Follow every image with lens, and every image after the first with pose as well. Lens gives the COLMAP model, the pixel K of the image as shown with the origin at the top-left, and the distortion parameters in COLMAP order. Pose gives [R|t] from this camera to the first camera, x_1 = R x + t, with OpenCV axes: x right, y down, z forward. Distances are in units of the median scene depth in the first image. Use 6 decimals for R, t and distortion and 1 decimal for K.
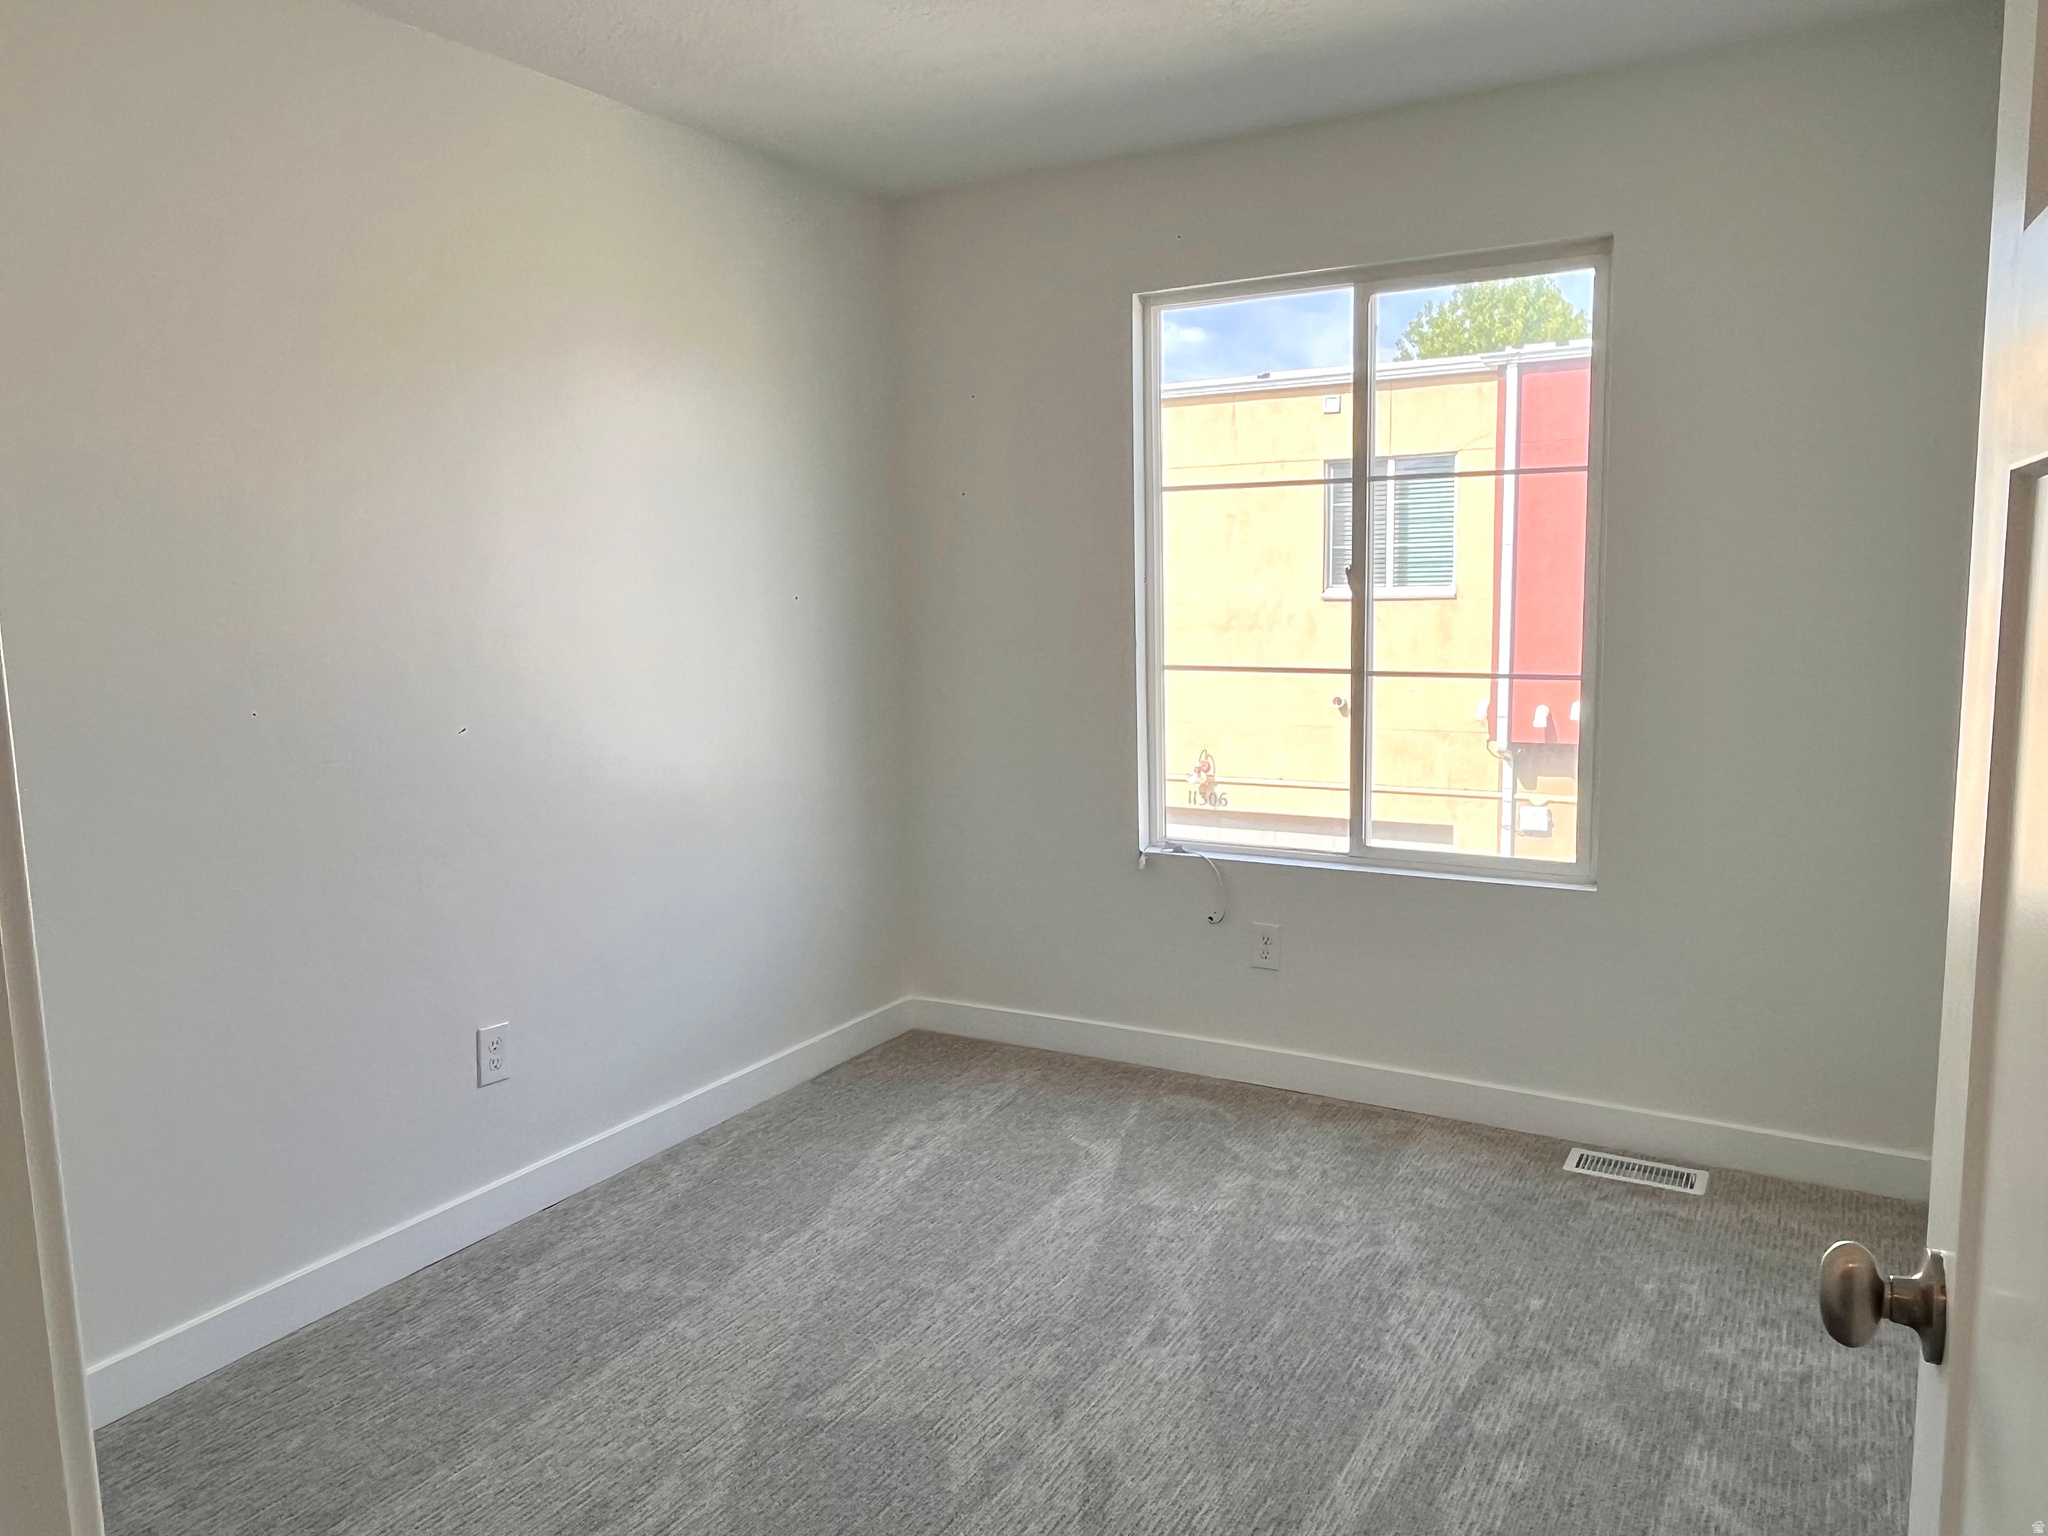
lens RADIAL K [[1443.4, 0, 1024.0], [0, 1443.4, 768.0], [0, 0, 1]] dist [0.011604, -0.000076]
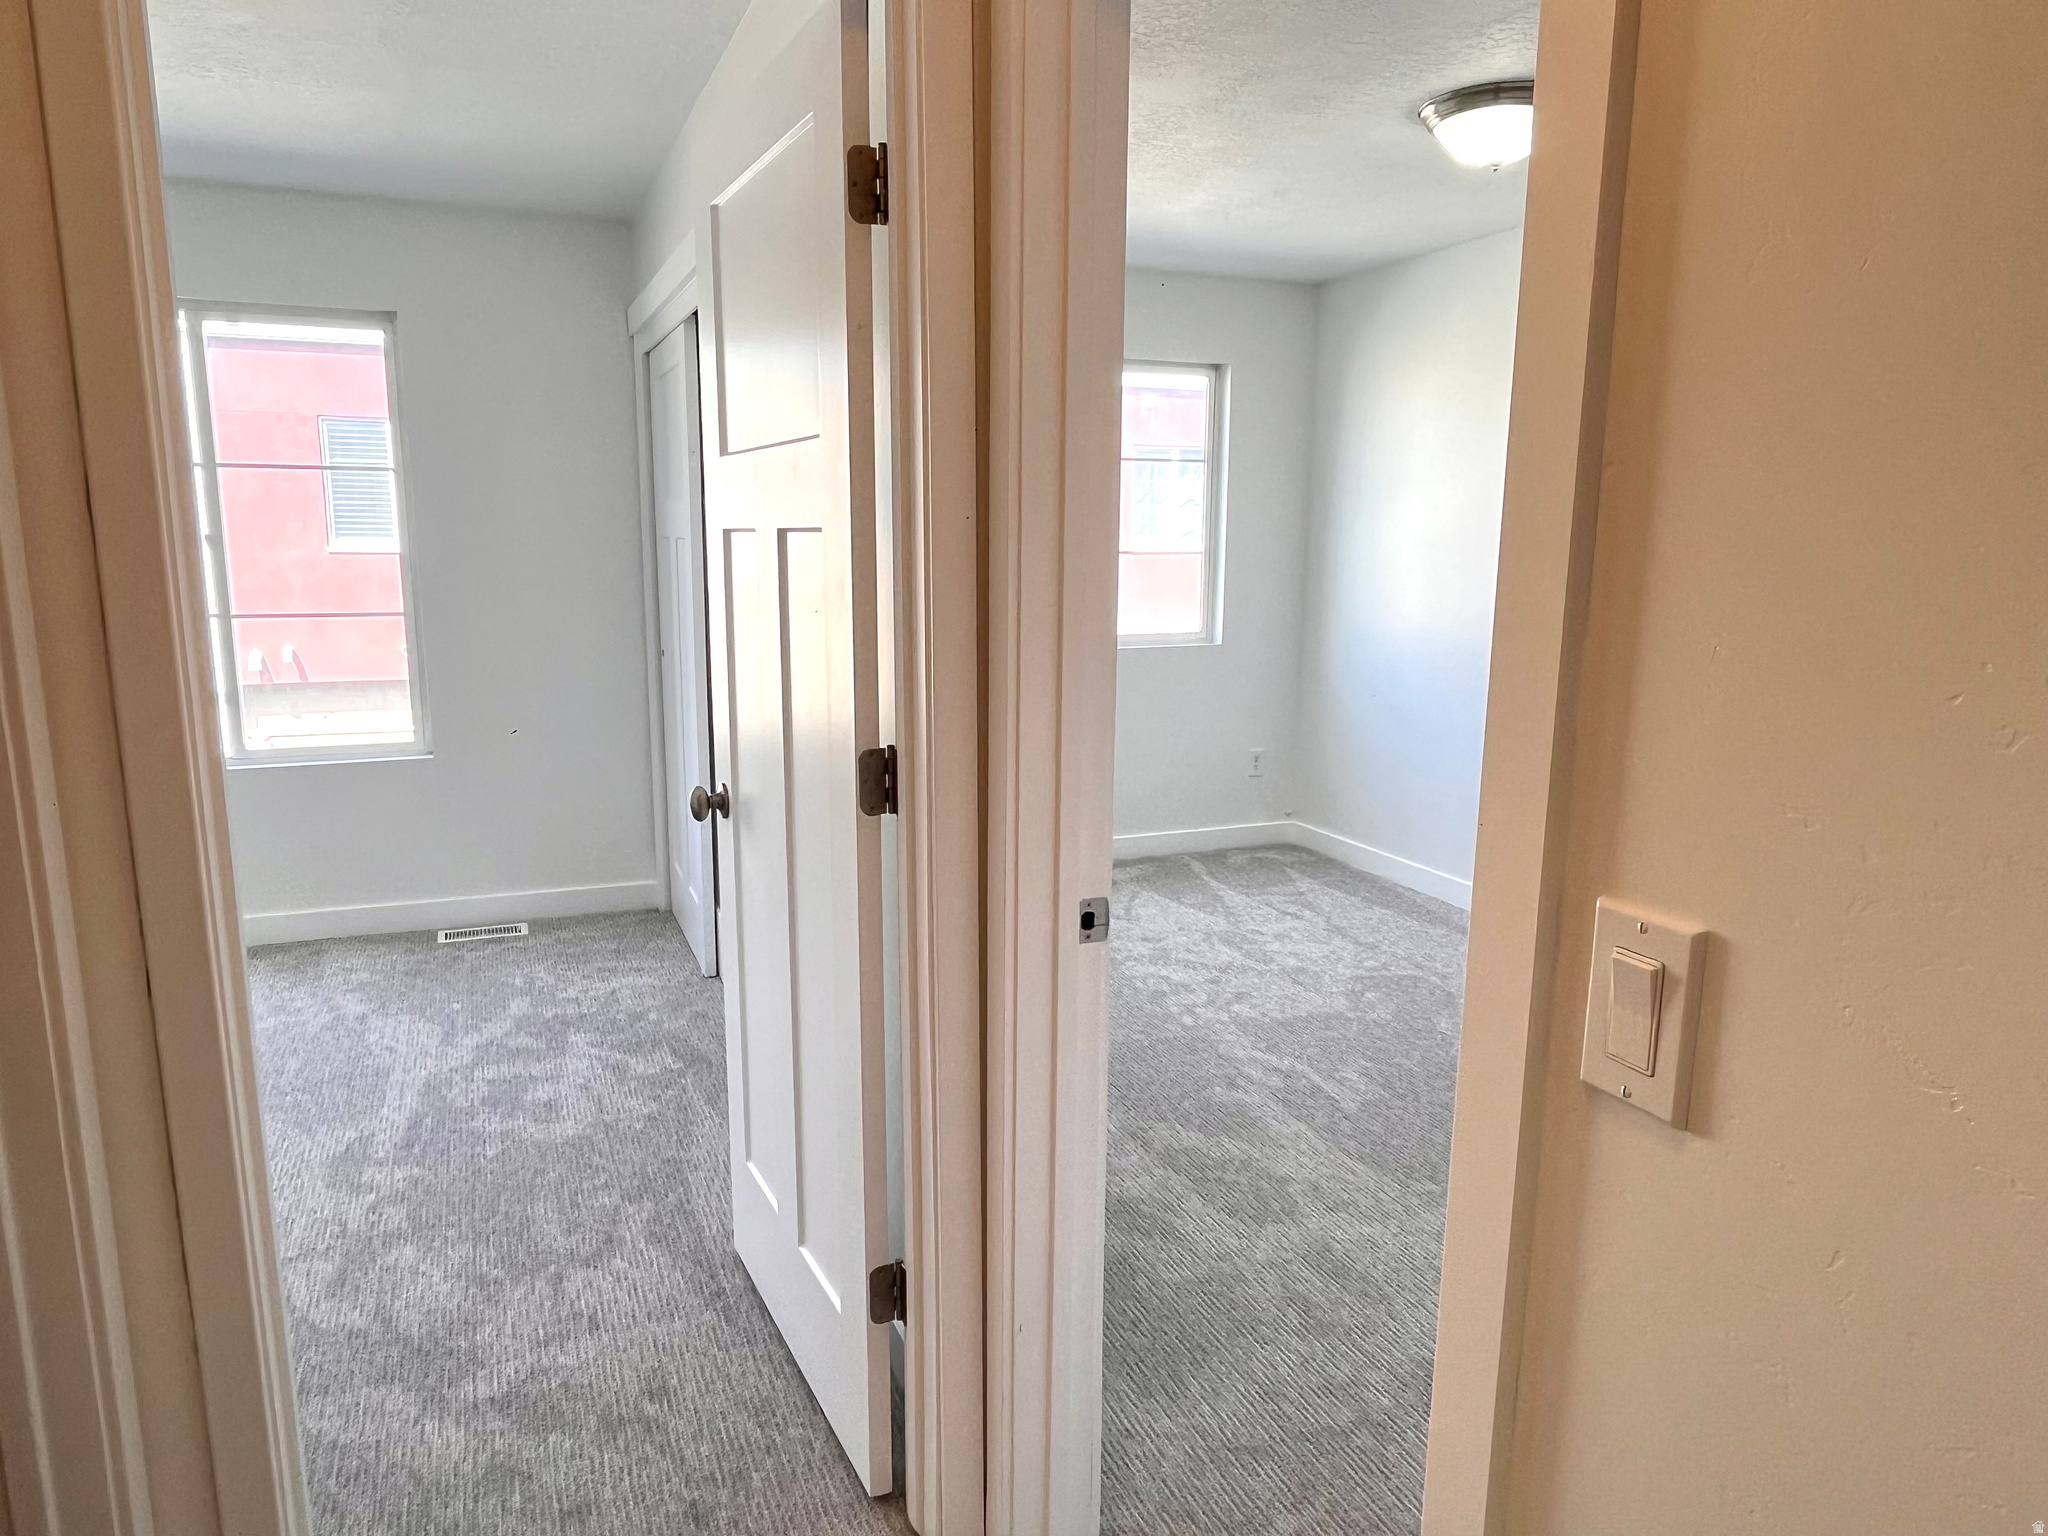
lens RADIAL K [[1316.0, 0, 1024.0], [0, 1316.0, 768.0], [0, 0, 1]] dist [-0.006046, -0.001085]
pose [[0.607486, -0.126195, 0.784242, -0.322354], [0.089012, 0.991896, 0.090659, 0.030480], [-0.789327, 0.014733, 0.613796, -0.335688]]
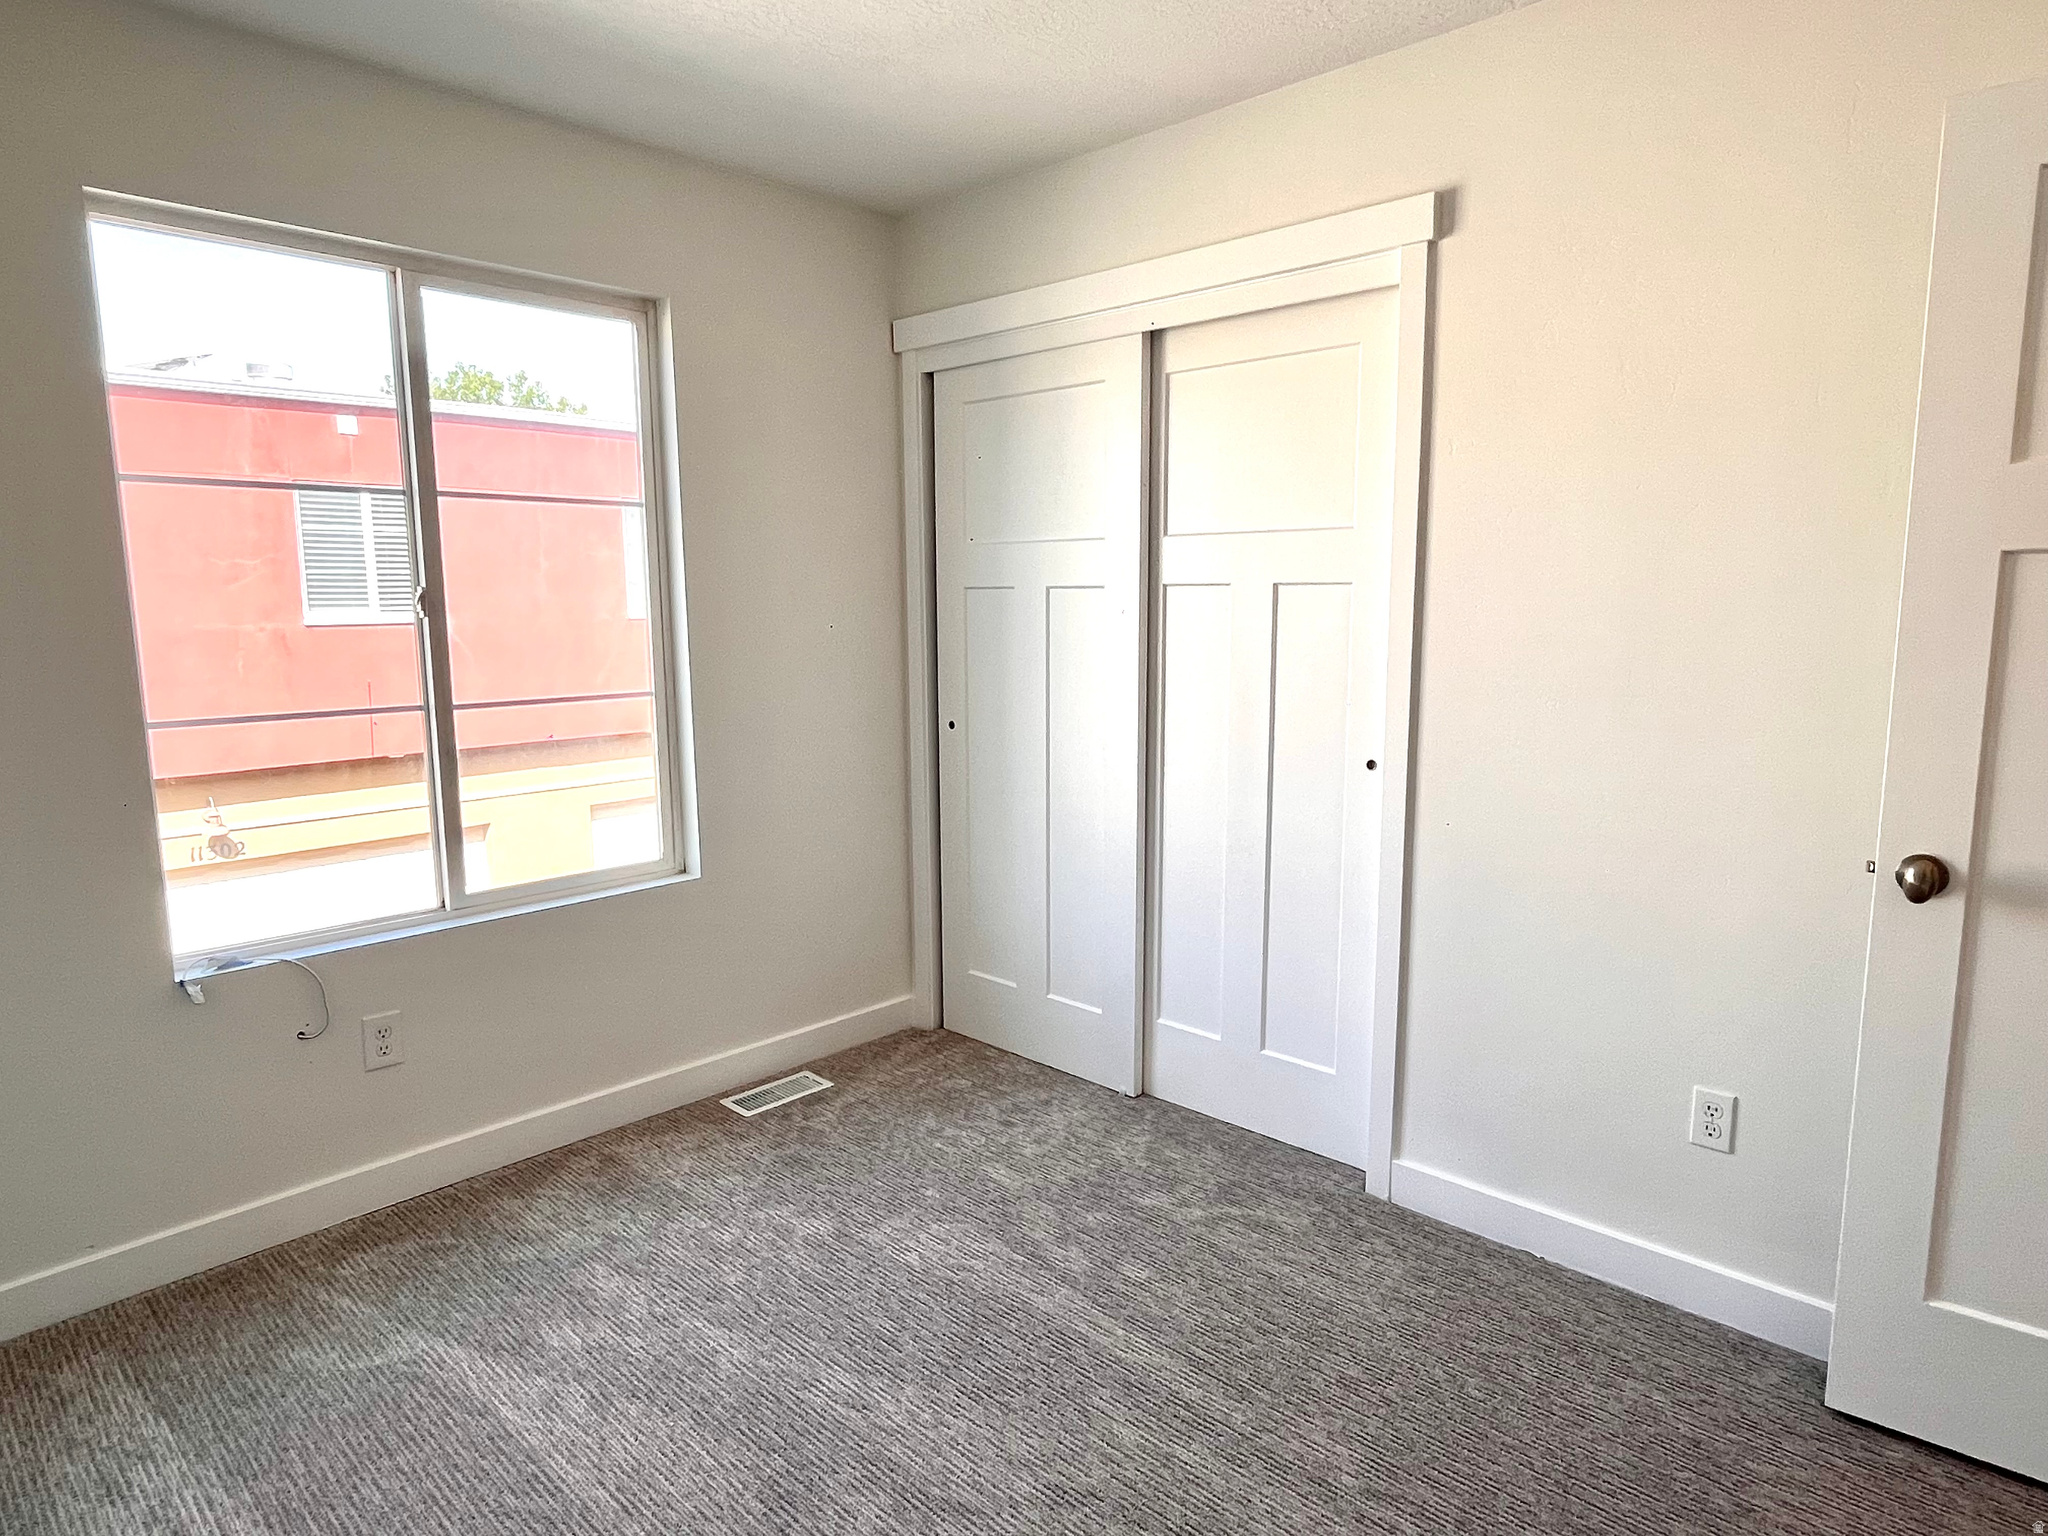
lens RADIAL K [[1195.6, 0, 1024.0], [0, 1195.6, 768.0], [0, 0, 1]] dist [0.001425, -0.001791]
pose [[0.233160, -0.123603, 0.964551, -0.491479], [0.130616, 0.986881, 0.094891, -0.062459], [-0.963626, 0.103861, 0.246246, 0.559962]]
